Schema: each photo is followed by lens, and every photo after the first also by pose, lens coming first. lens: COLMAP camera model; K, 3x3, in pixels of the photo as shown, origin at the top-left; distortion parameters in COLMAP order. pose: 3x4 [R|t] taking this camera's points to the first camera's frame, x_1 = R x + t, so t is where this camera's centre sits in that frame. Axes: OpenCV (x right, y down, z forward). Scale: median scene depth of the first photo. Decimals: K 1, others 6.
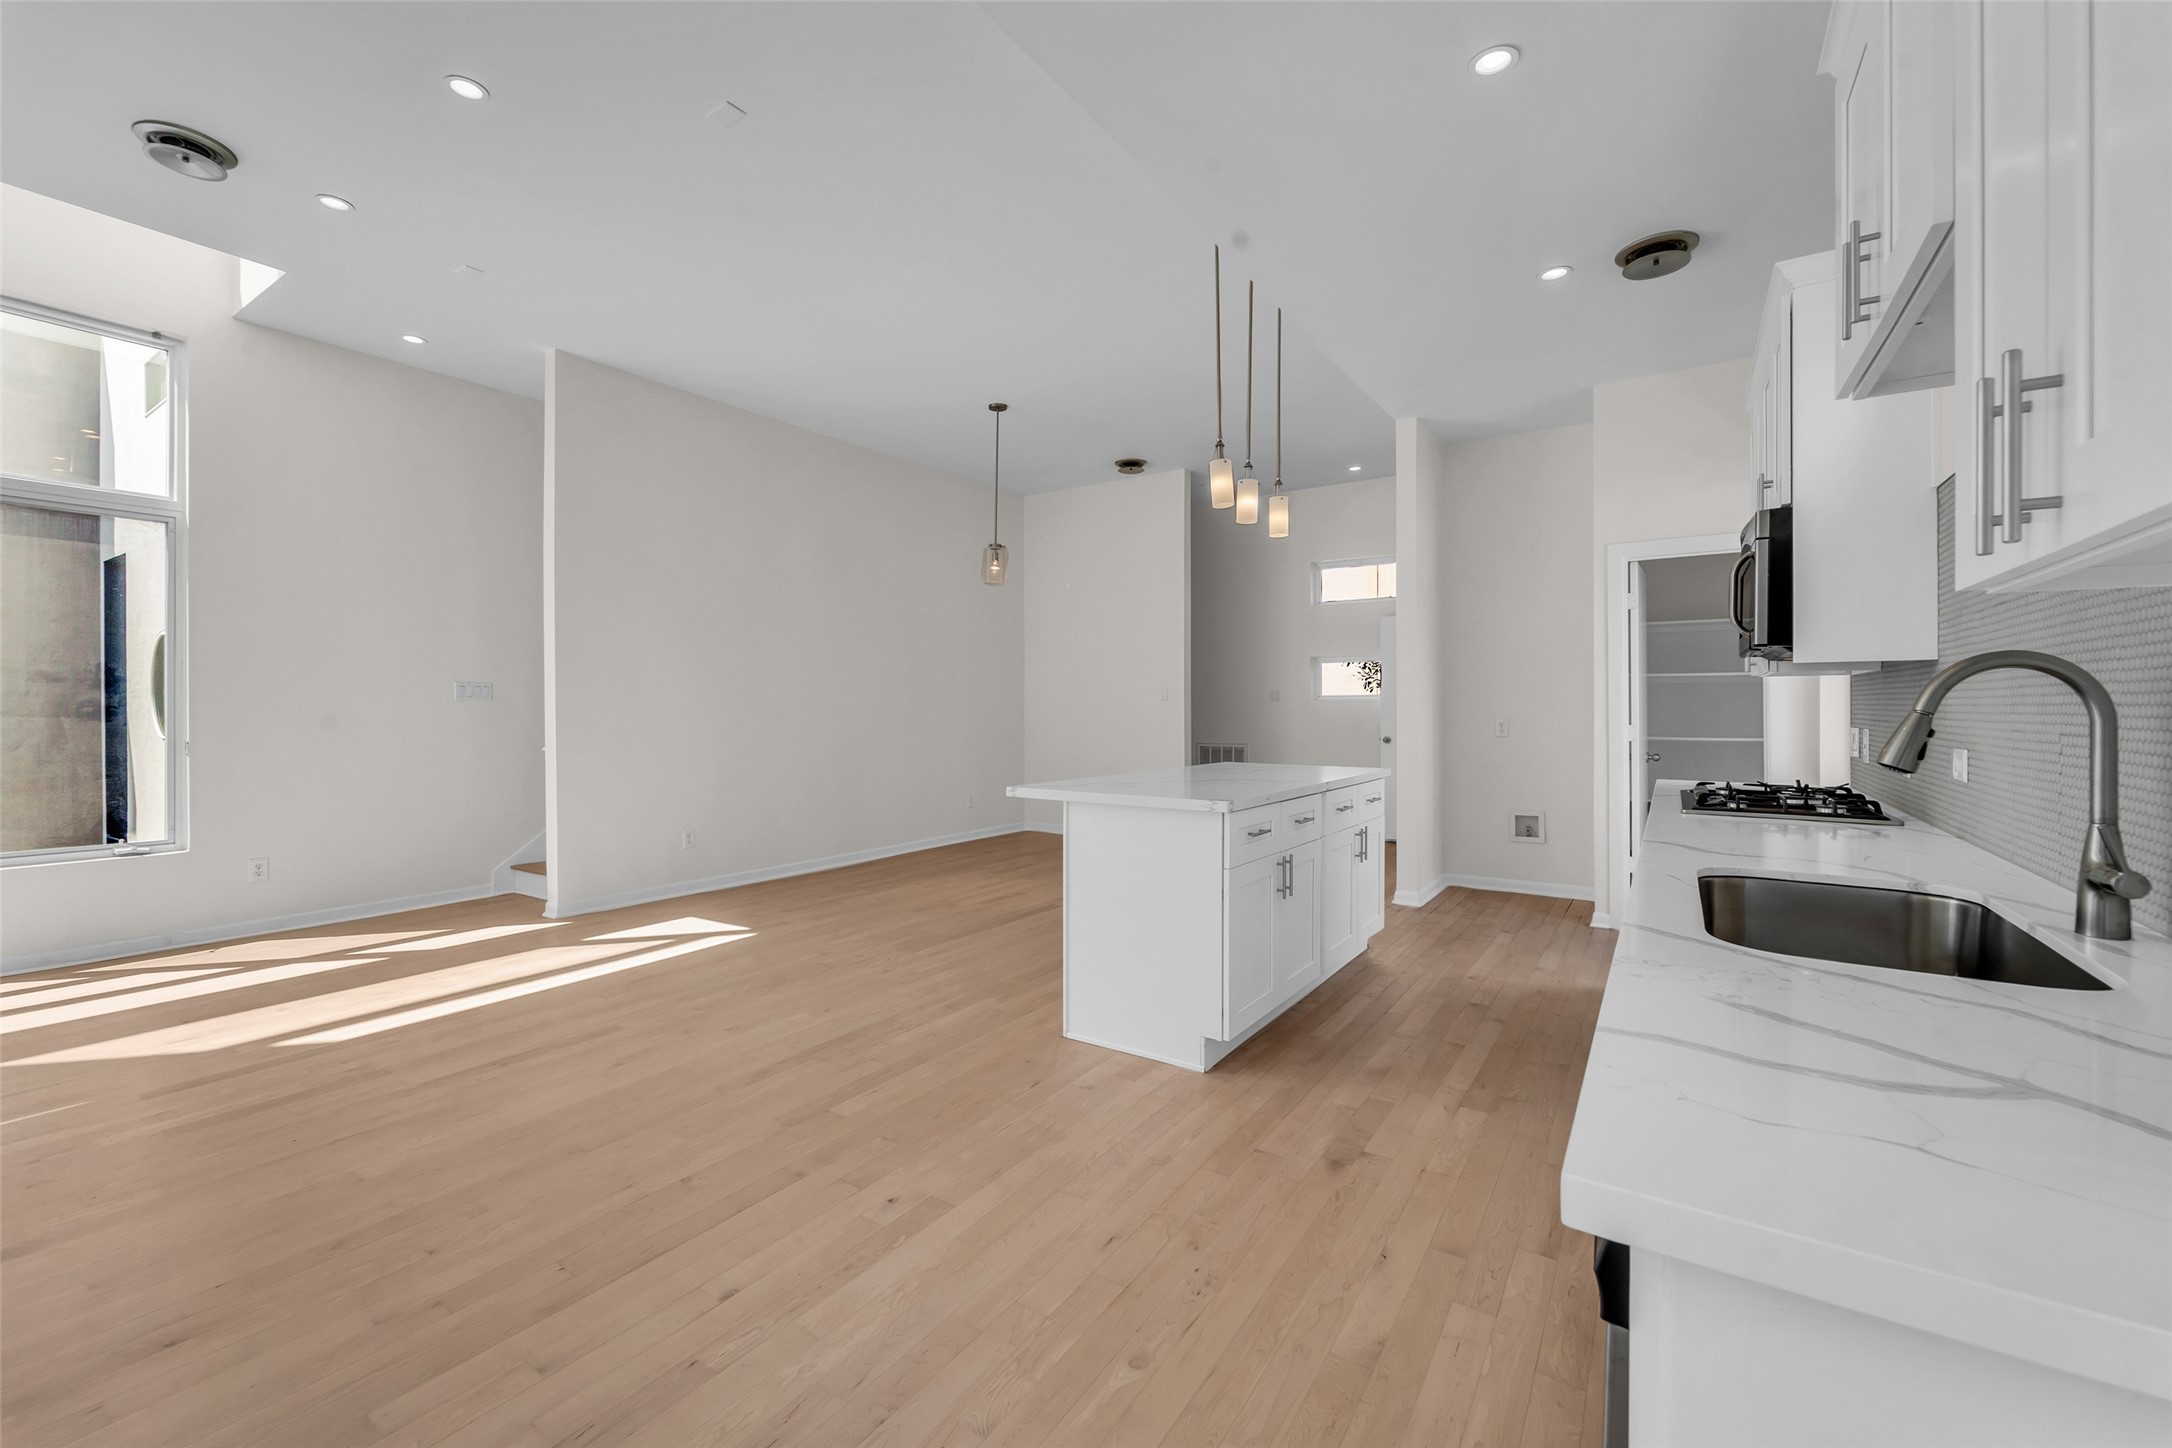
lens RADIAL K [[874.1, 0, 1077.6], [0, 874.1, 722.4], [0, 0, 1]] dist [-0.000997, -0.000318]
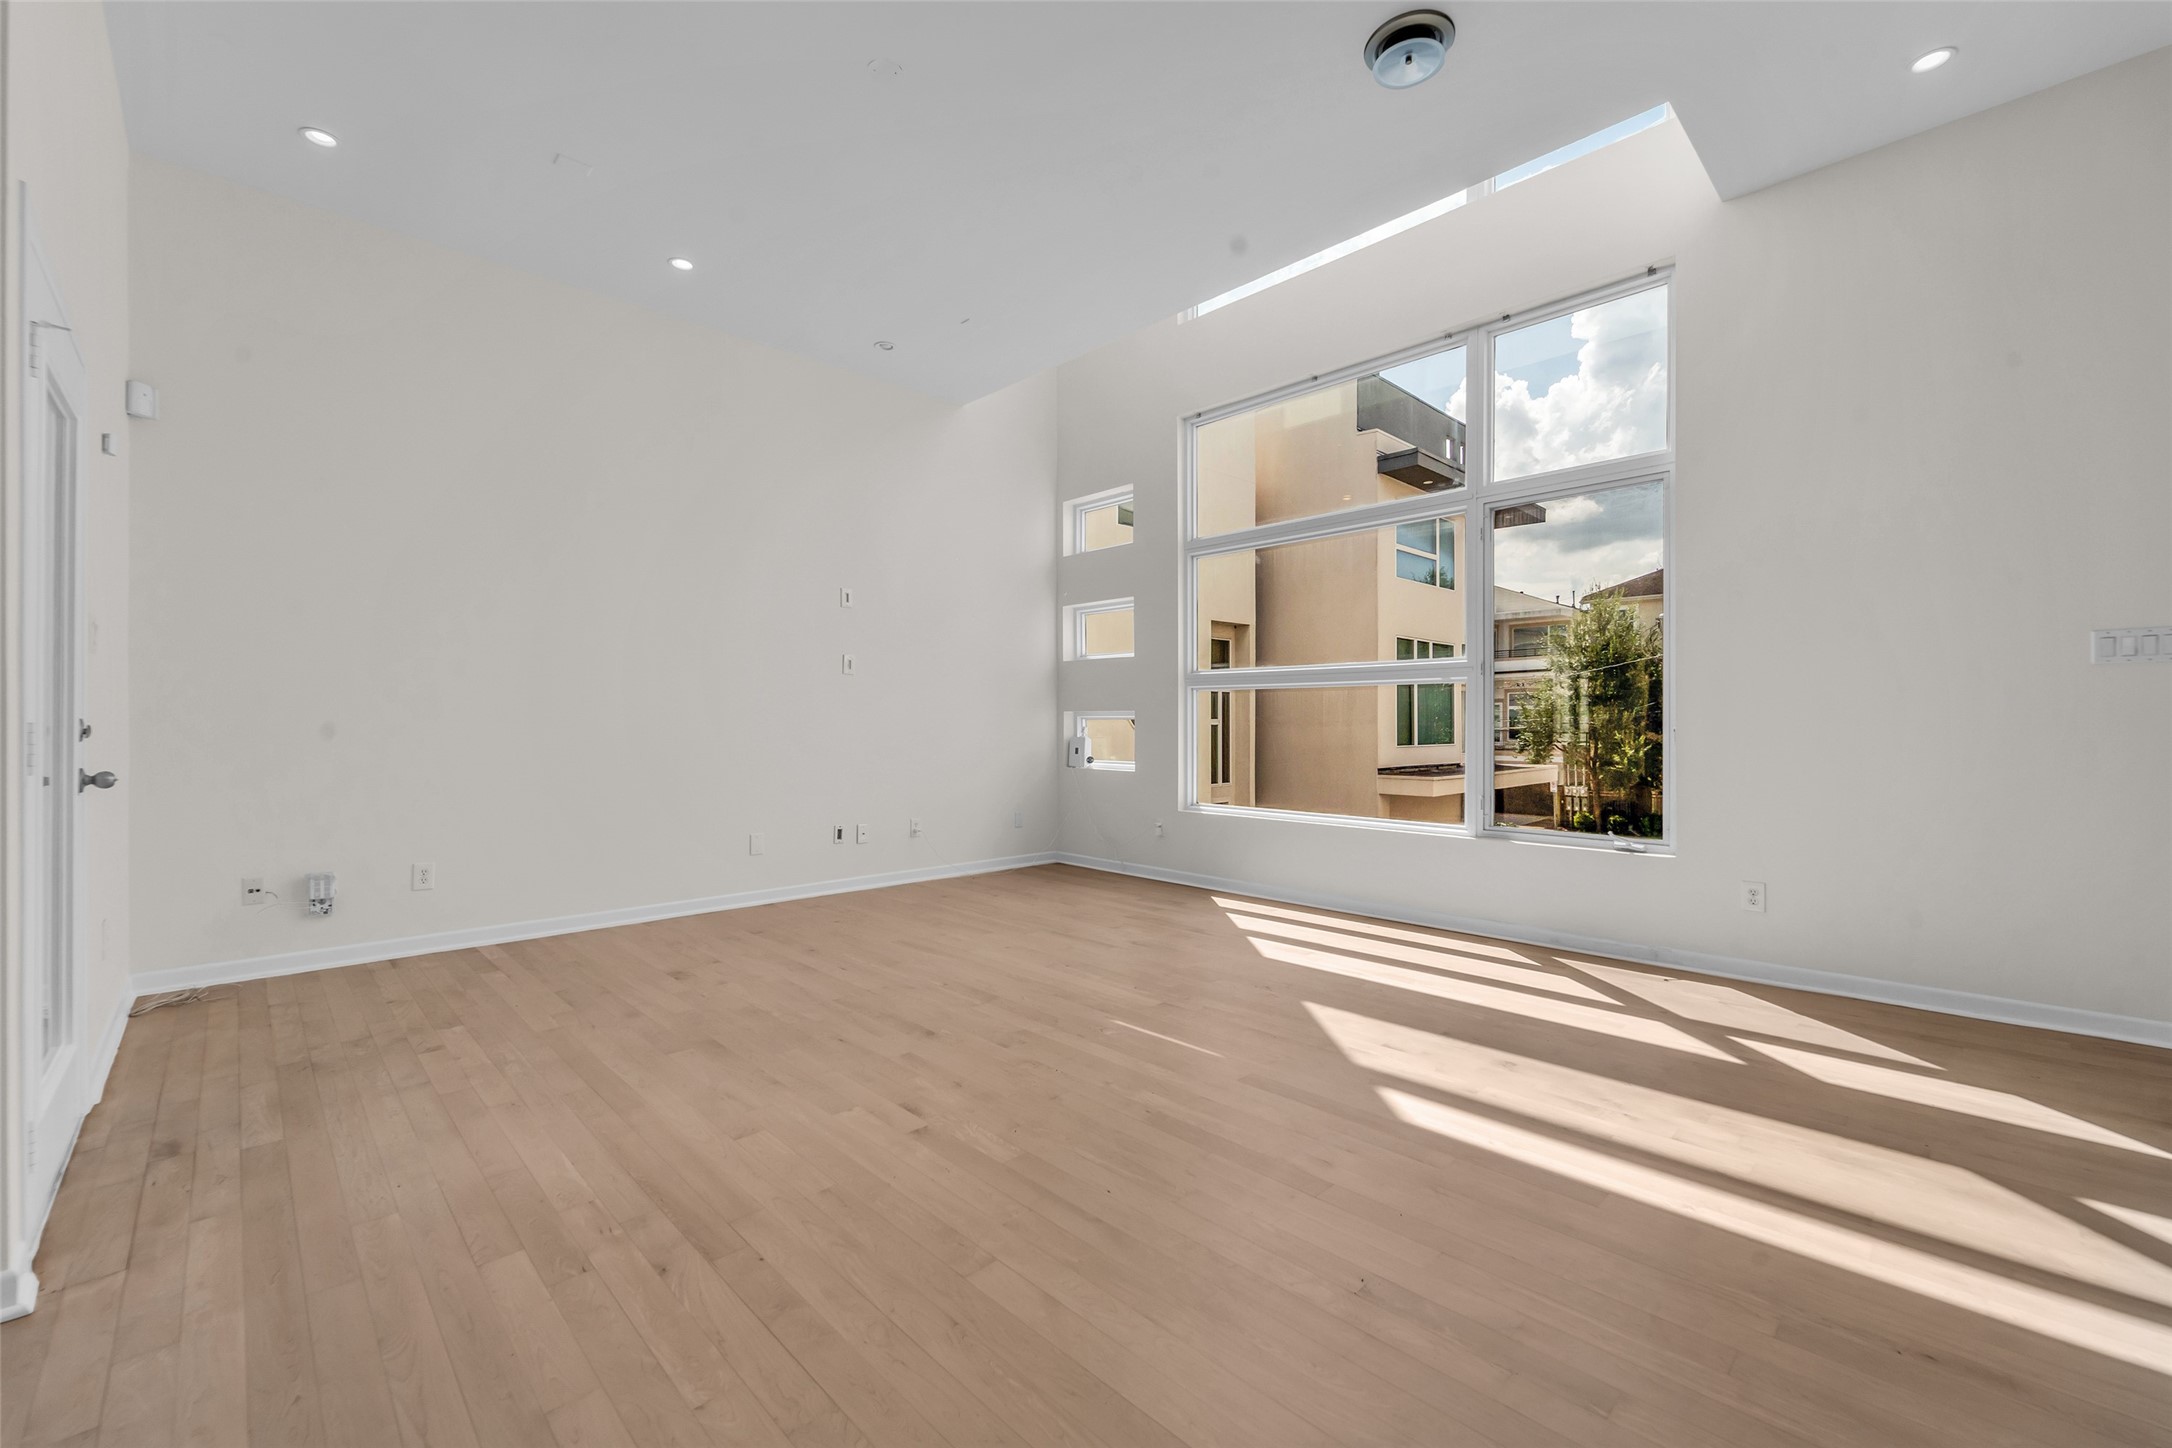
lens RADIAL K [[880.5, 0, 1075.6], [0, 880.5, 715.5], [0, 0, 1]] dist [0.001483, -0.000129]
pose [[-0.214168, -0.009401, -0.976752, -0.054137], [-0.016144, 0.999851, -0.006084, 0.026405], [0.976663, 0.014466, -0.214288, 0.660173]]
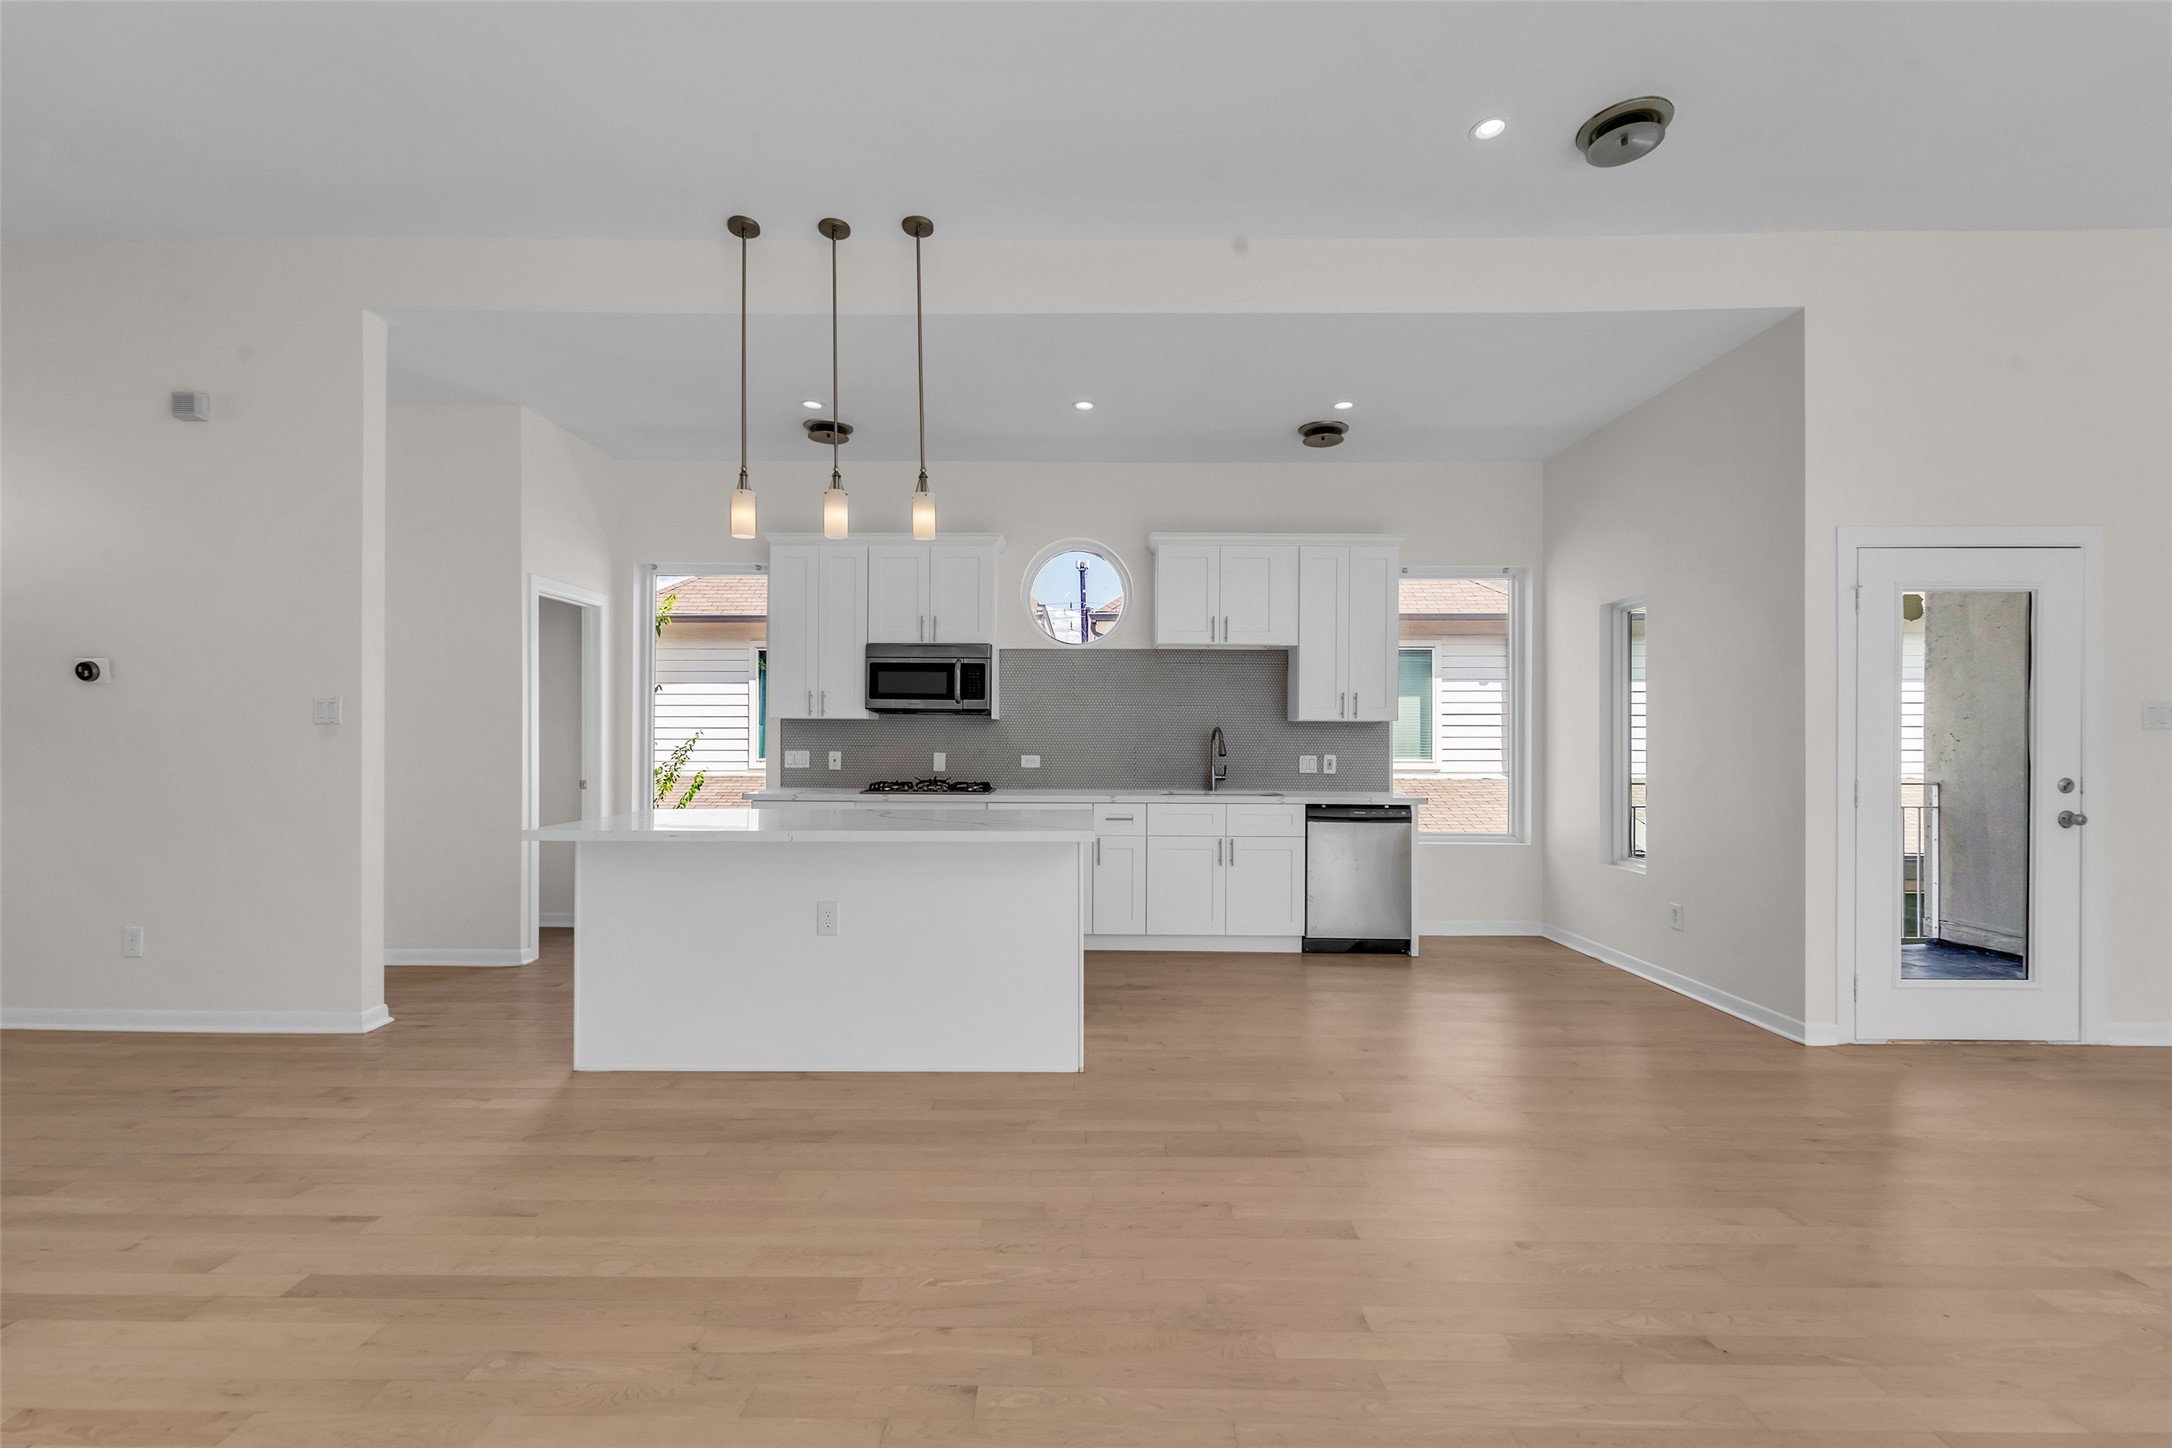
lens RADIAL K [[883.6, 0, 1074.3], [0, 883.6, 730.1], [0, 0, 1]] dist [0.001282, -0.000288]
pose [[-0.546839, 0.004121, 0.837227, -0.655952], [0.011242, 0.999934, 0.002421, -0.024305], [-0.837162, 0.010735, -0.546850, 1.192622]]
